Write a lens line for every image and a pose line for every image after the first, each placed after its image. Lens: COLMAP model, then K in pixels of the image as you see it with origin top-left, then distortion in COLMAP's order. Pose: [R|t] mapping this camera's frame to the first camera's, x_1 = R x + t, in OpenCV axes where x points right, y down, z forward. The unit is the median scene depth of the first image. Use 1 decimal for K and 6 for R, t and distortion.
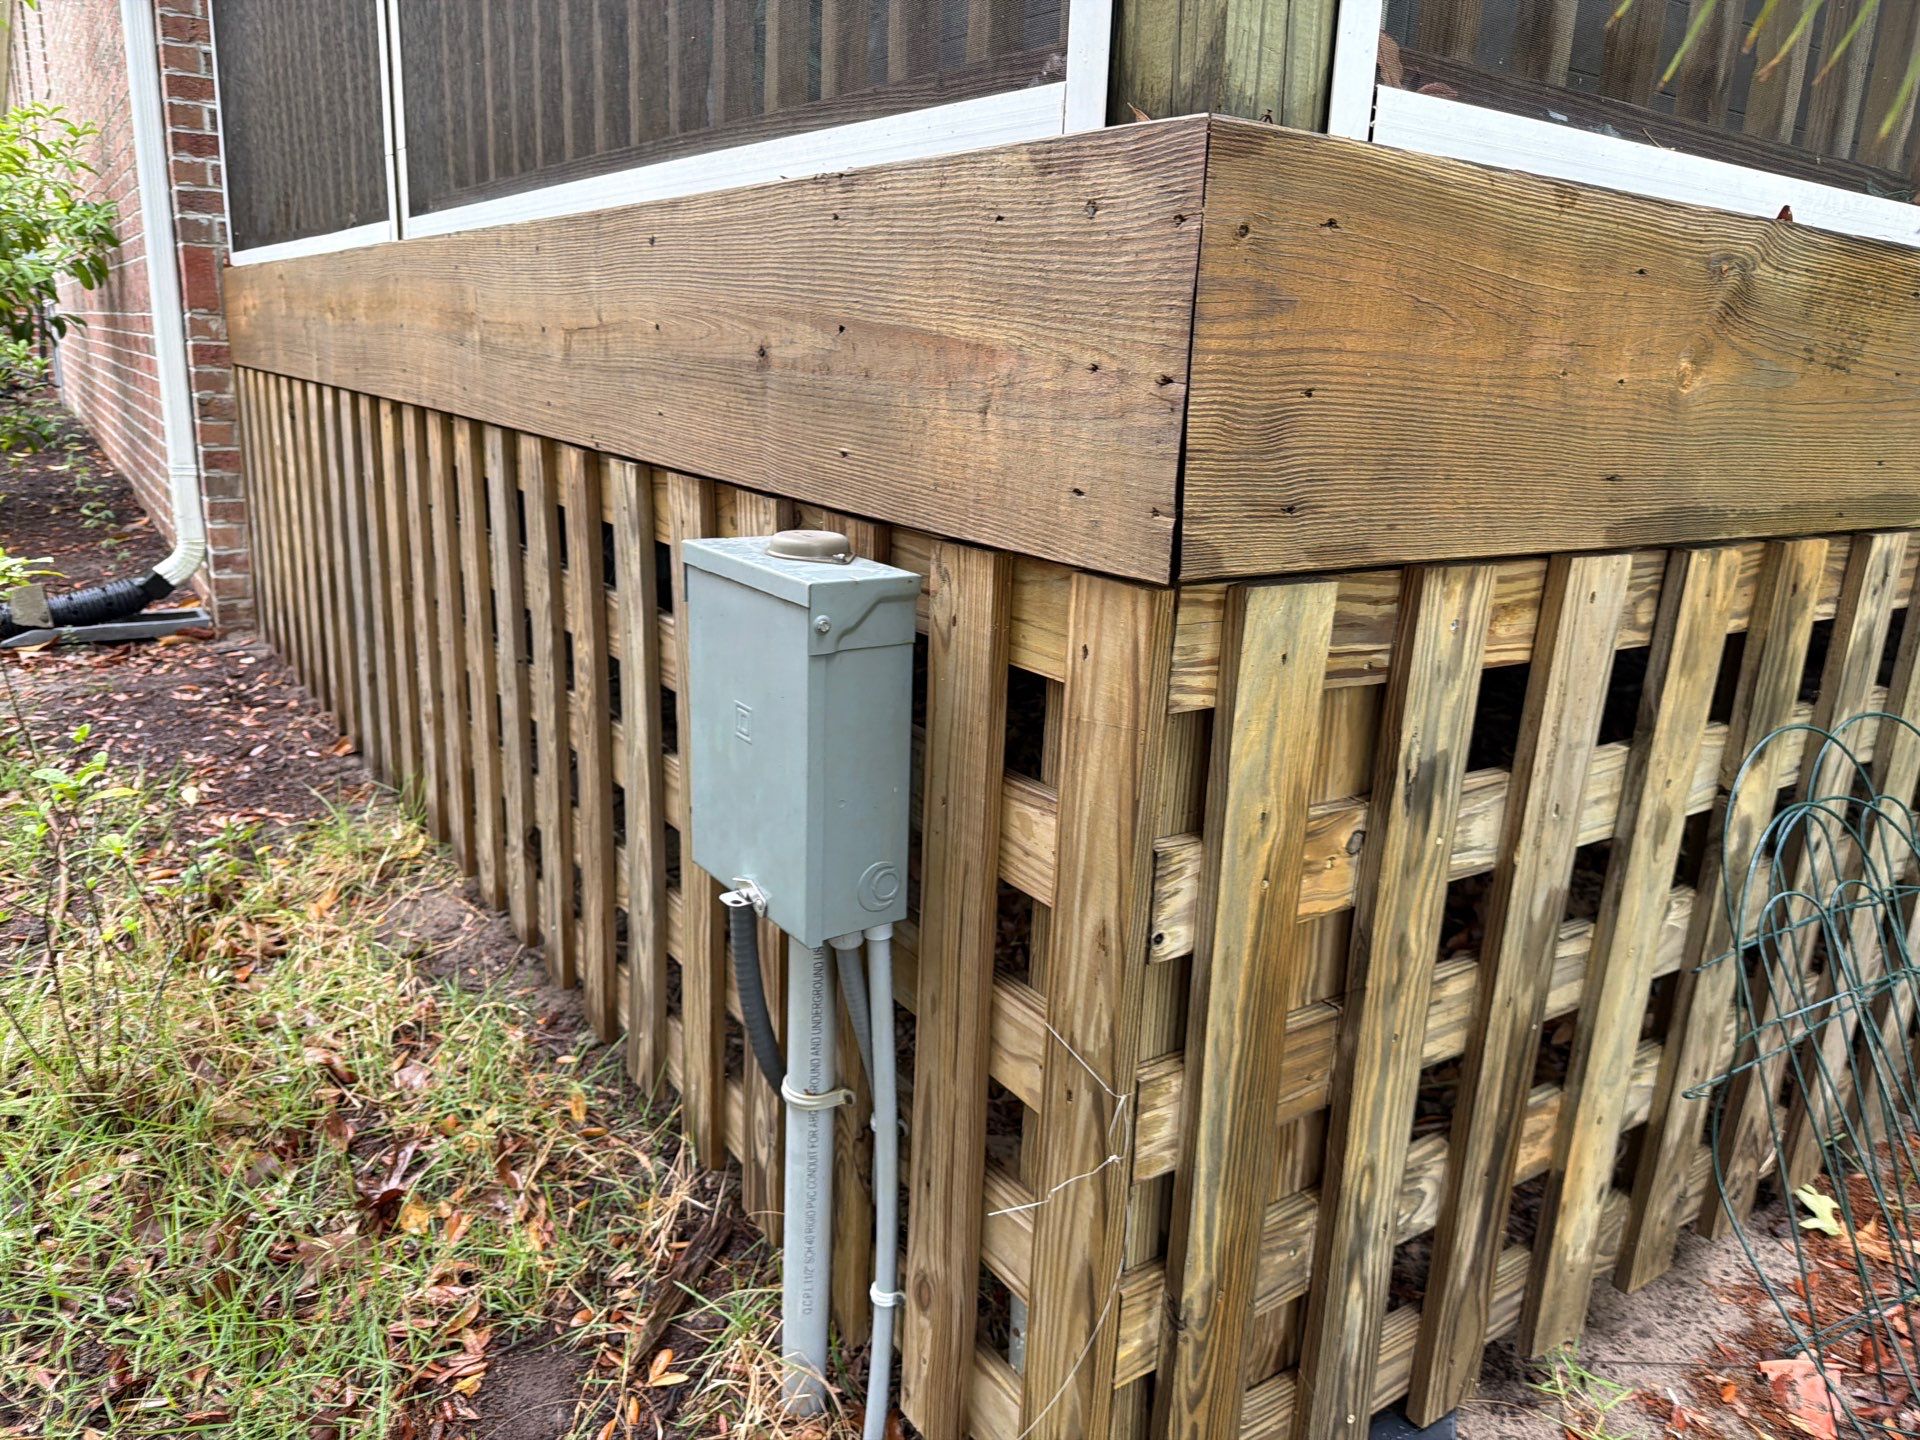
lens RADIAL K [[1450.9, 0, 927.1], [0, 1450.9, 728.1], [0, 0, 1]] dist [0.002414, -0.017334]
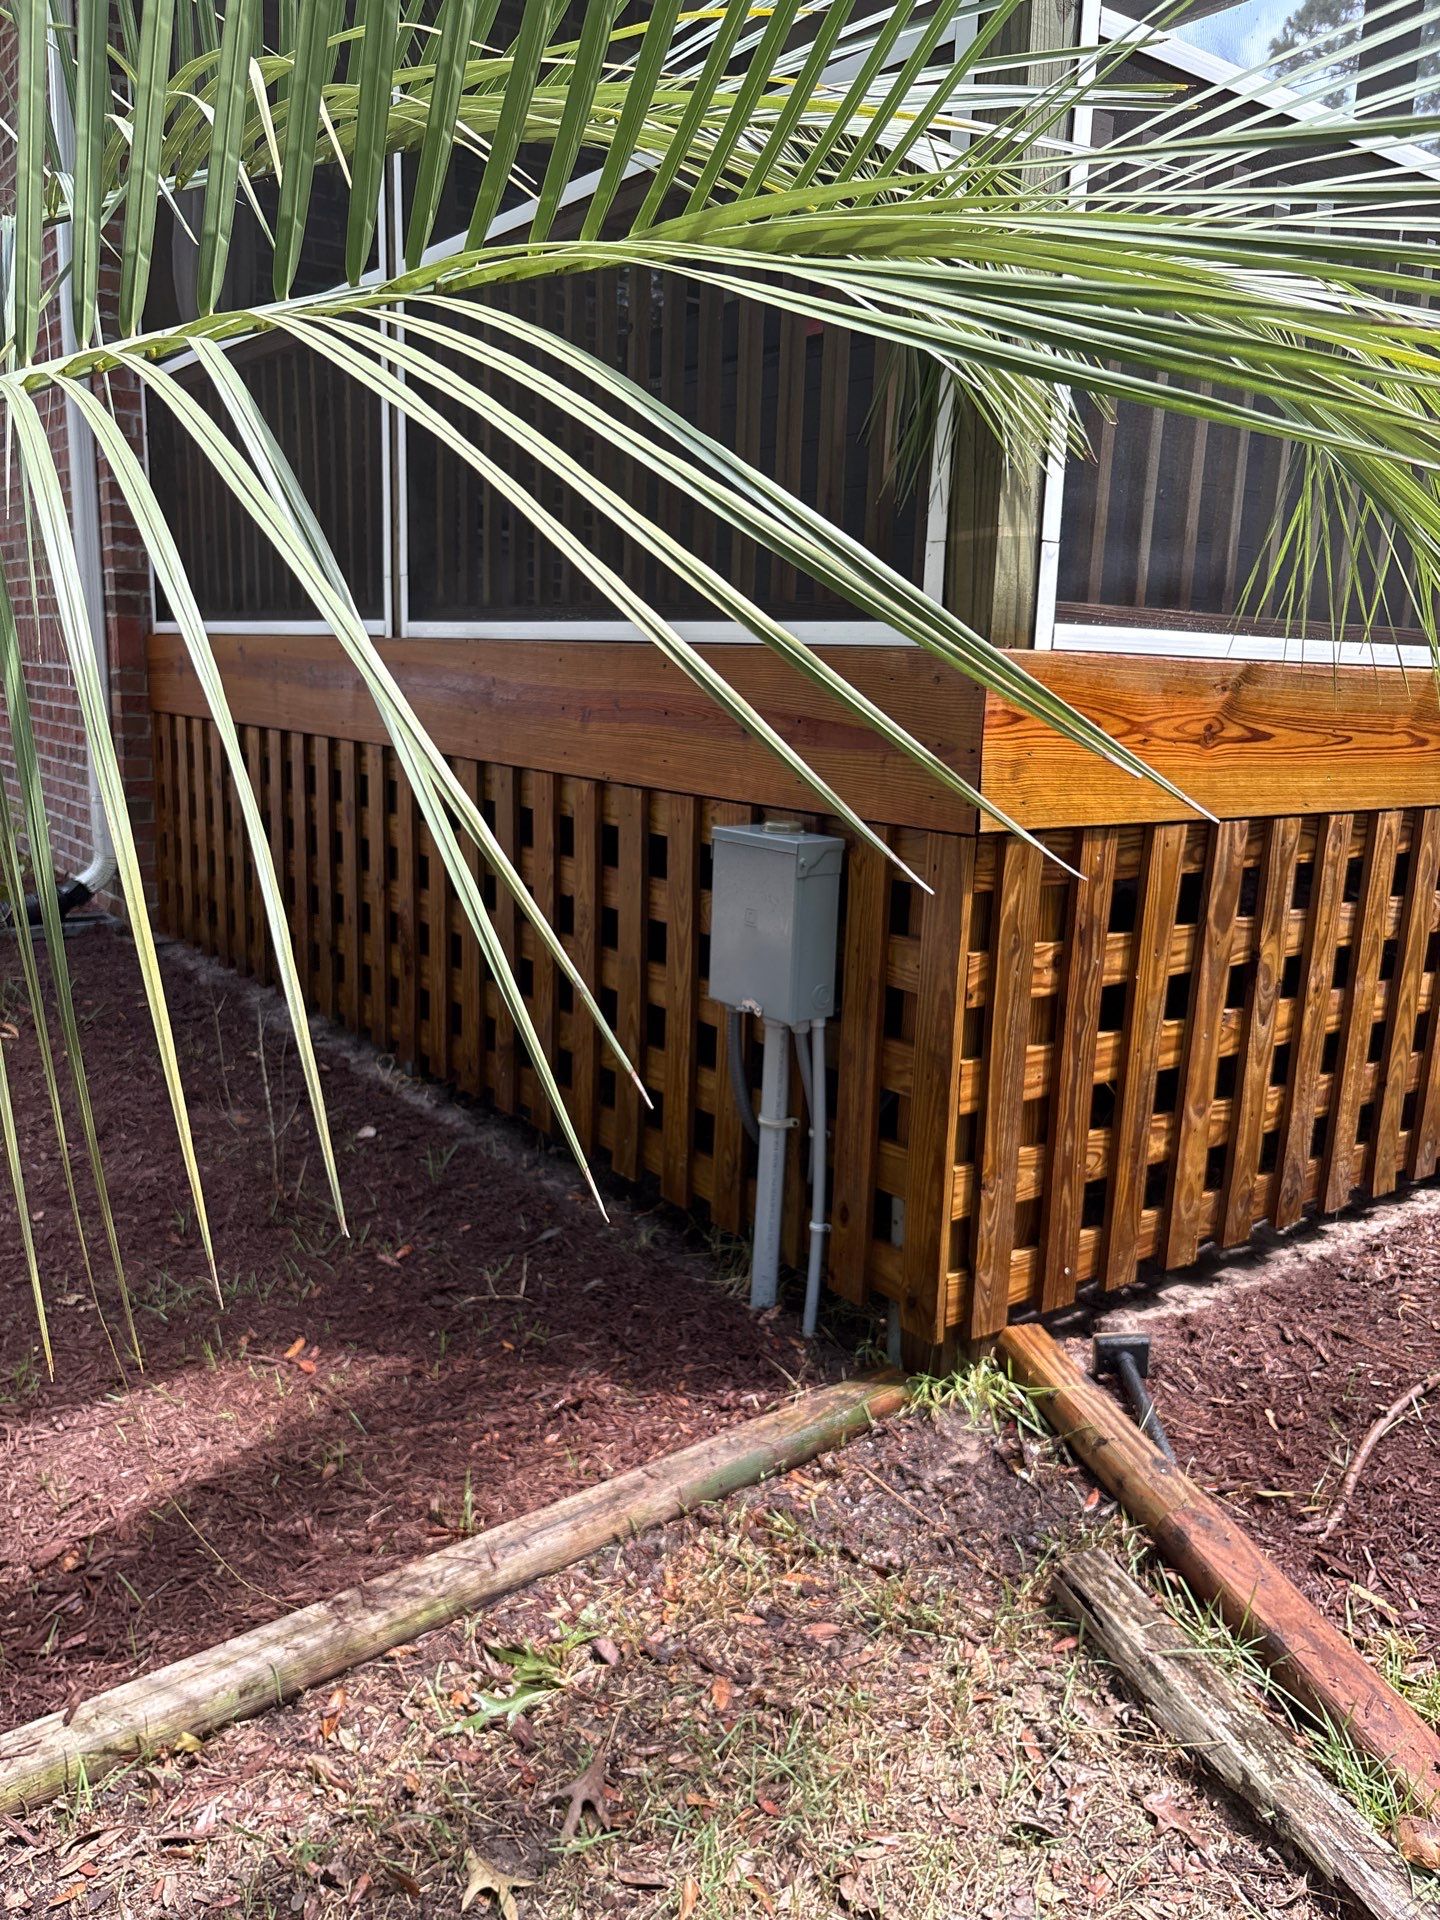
lens RADIAL K [[1450.9, 0, 720.0], [0, 1450.9, 960.0], [0, 0, 1]] dist [0.002414, -0.017334]
pose [[0.998058, -0.020722, 0.058745, -0.276327], [0.024053, 0.998109, -0.056565, 0.160779], [-0.057462, 0.057868, 0.996669, -0.936451]]
